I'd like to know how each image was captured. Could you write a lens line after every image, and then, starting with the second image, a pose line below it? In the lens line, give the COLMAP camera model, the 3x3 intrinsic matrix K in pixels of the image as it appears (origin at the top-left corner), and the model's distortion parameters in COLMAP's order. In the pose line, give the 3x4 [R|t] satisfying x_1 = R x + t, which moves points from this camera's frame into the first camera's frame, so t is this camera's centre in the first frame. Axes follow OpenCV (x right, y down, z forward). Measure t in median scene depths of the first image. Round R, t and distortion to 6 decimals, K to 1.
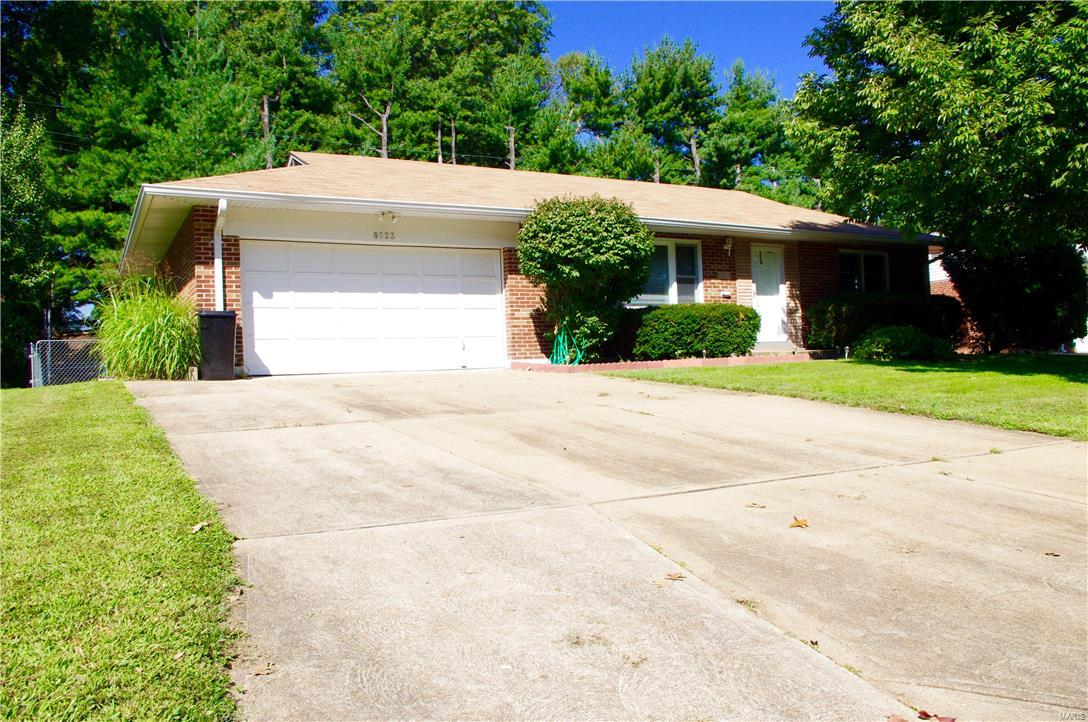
lens RADIAL K [[844.8, 0, 542.6], [0, 844.8, 367.7], [0, 0, 1]] dist [-0.086333, 0.033816]
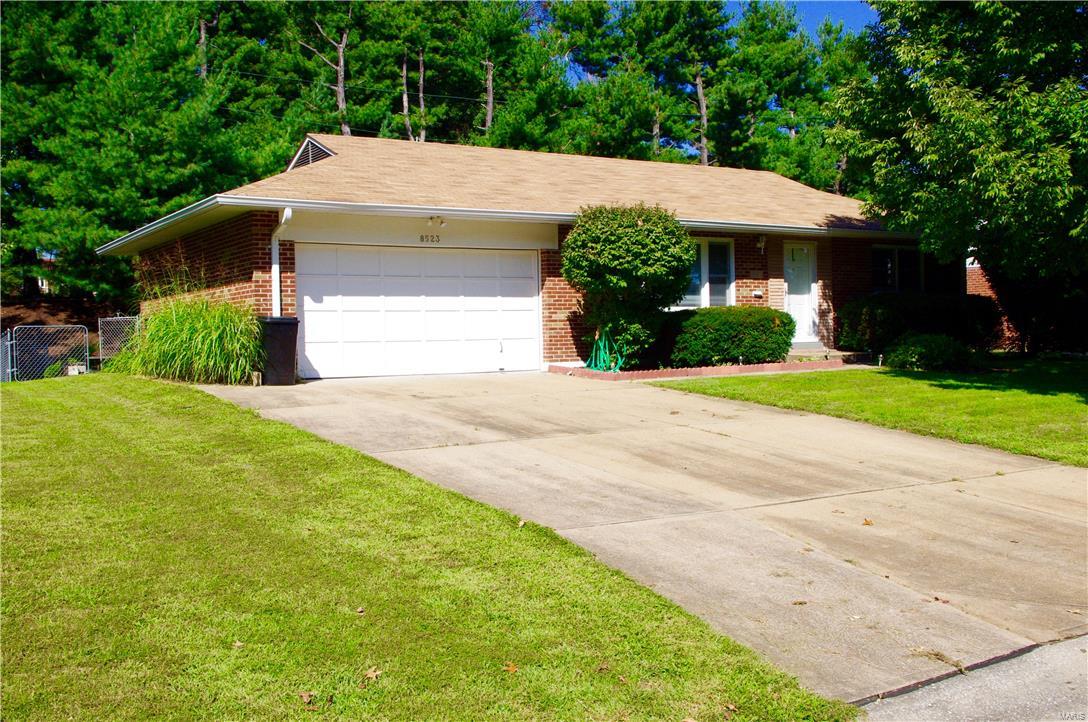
lens RADIAL K [[1084.3, 0, 544.0], [0, 1084.3, 361.0], [0, 0, 1]] dist [-0.058300, 0.007657]
pose [[0.998123, 0.016866, 0.058875, -0.120348], [-0.018449, 0.999480, 0.026433, -0.046158], [-0.058399, -0.027469, 0.997915, -0.280477]]
